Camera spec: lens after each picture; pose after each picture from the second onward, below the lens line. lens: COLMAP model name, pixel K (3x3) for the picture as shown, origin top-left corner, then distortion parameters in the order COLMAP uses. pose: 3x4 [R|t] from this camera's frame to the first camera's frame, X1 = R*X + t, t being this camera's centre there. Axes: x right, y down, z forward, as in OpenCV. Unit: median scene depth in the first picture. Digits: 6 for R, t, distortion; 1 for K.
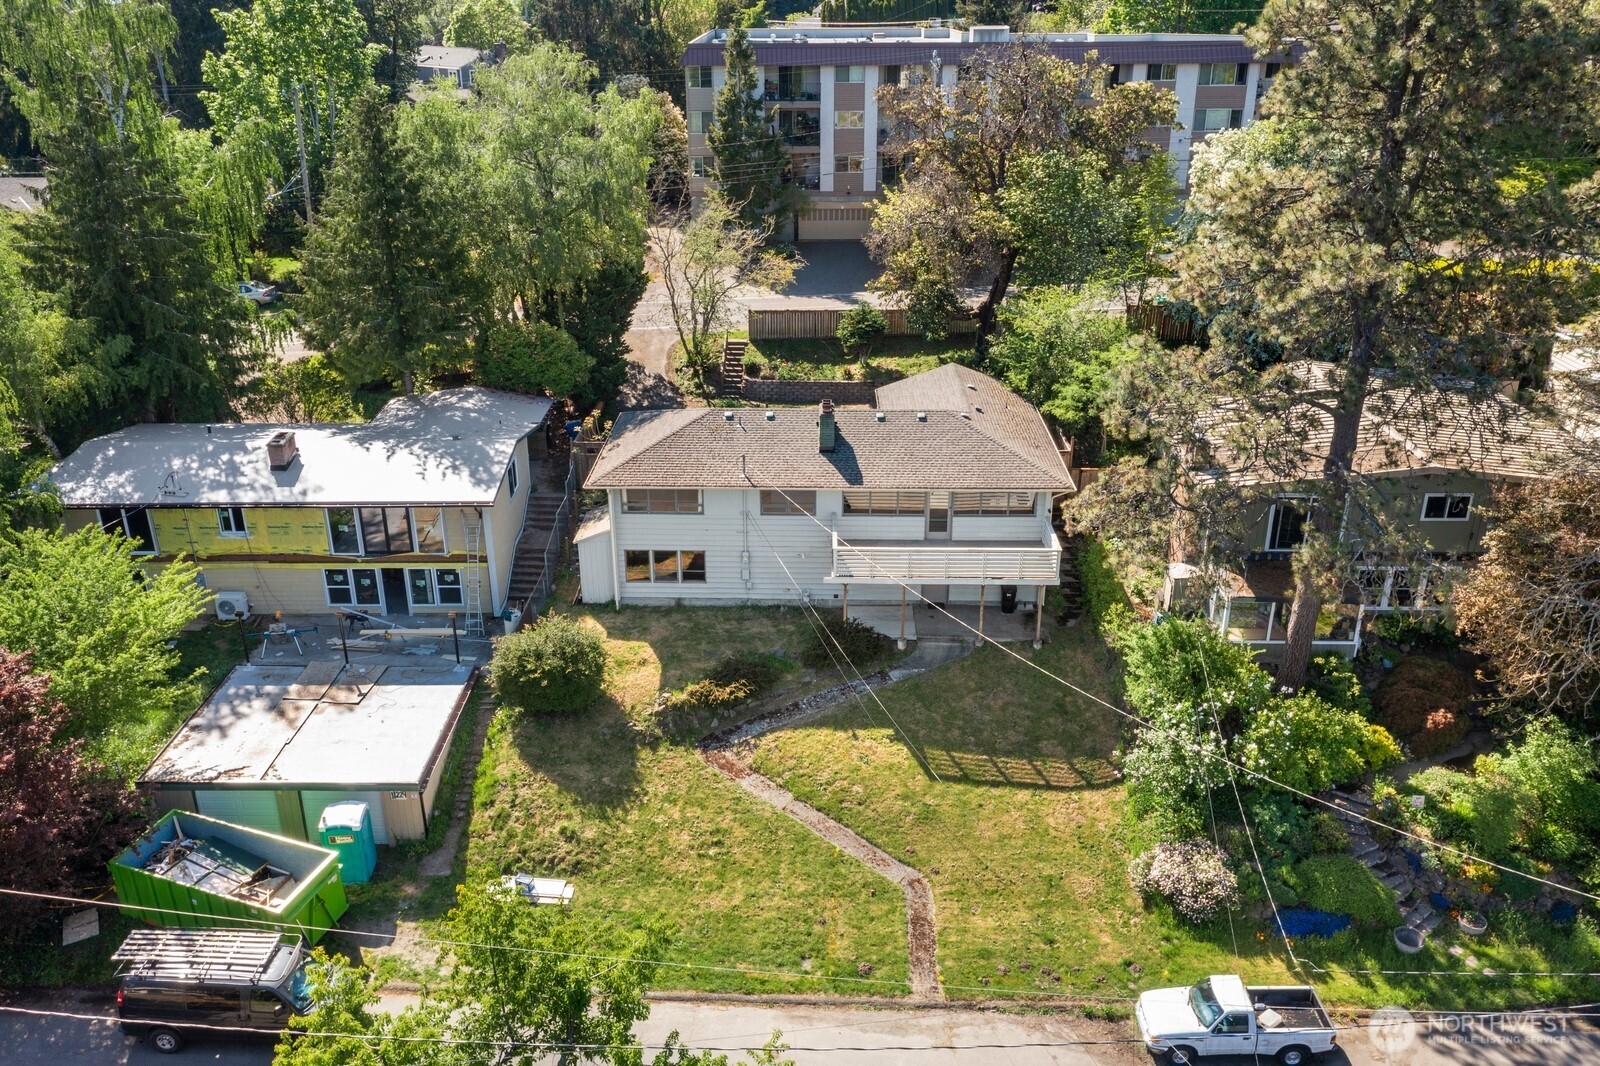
lens RADIAL K [[1267.1, 0, 800.0], [0, 1267.1, 533.0], [0, 0, 1]] dist [-0.012643, 0.008376]
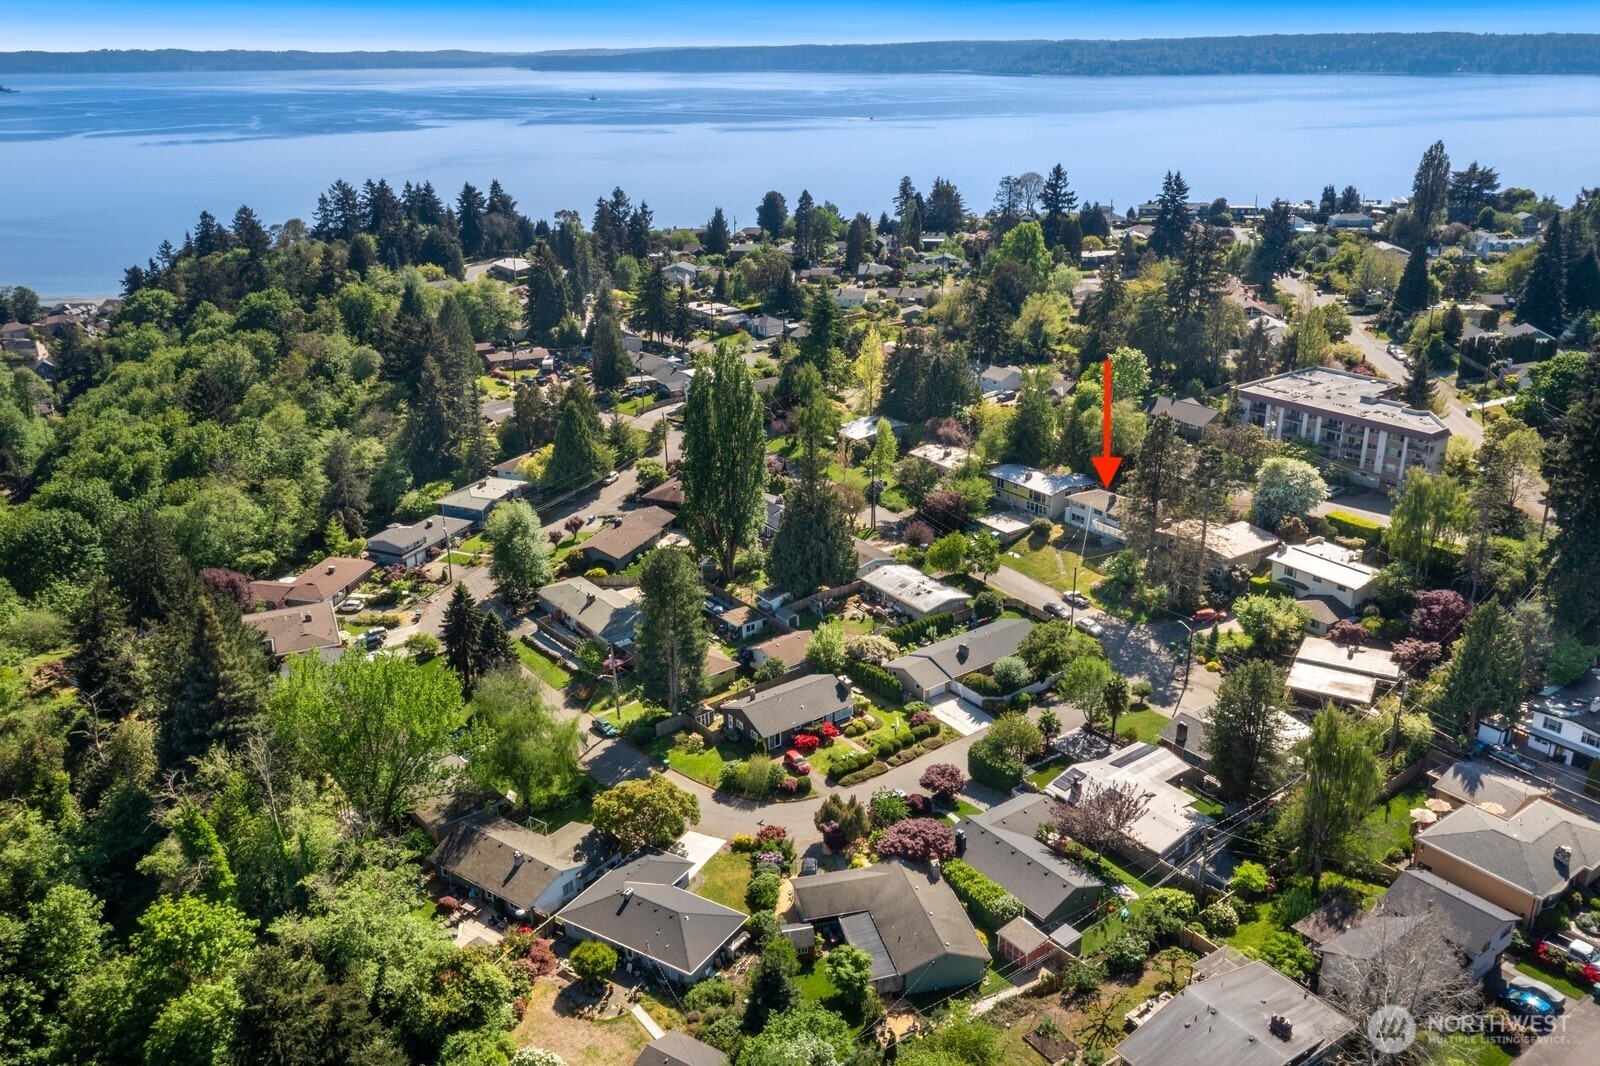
lens RADIAL K [[1245.5, 0, 807.7], [0, 1245.5, 539.8], [0, 0, 1]] dist [-0.016525, -0.000299]
pose [[0.588357, 0.288637, -0.755331, 3.358311], [-0.306940, 0.943926, 0.121618, -0.184687], [0.748080, 0.160286, 0.643960, -3.256619]]
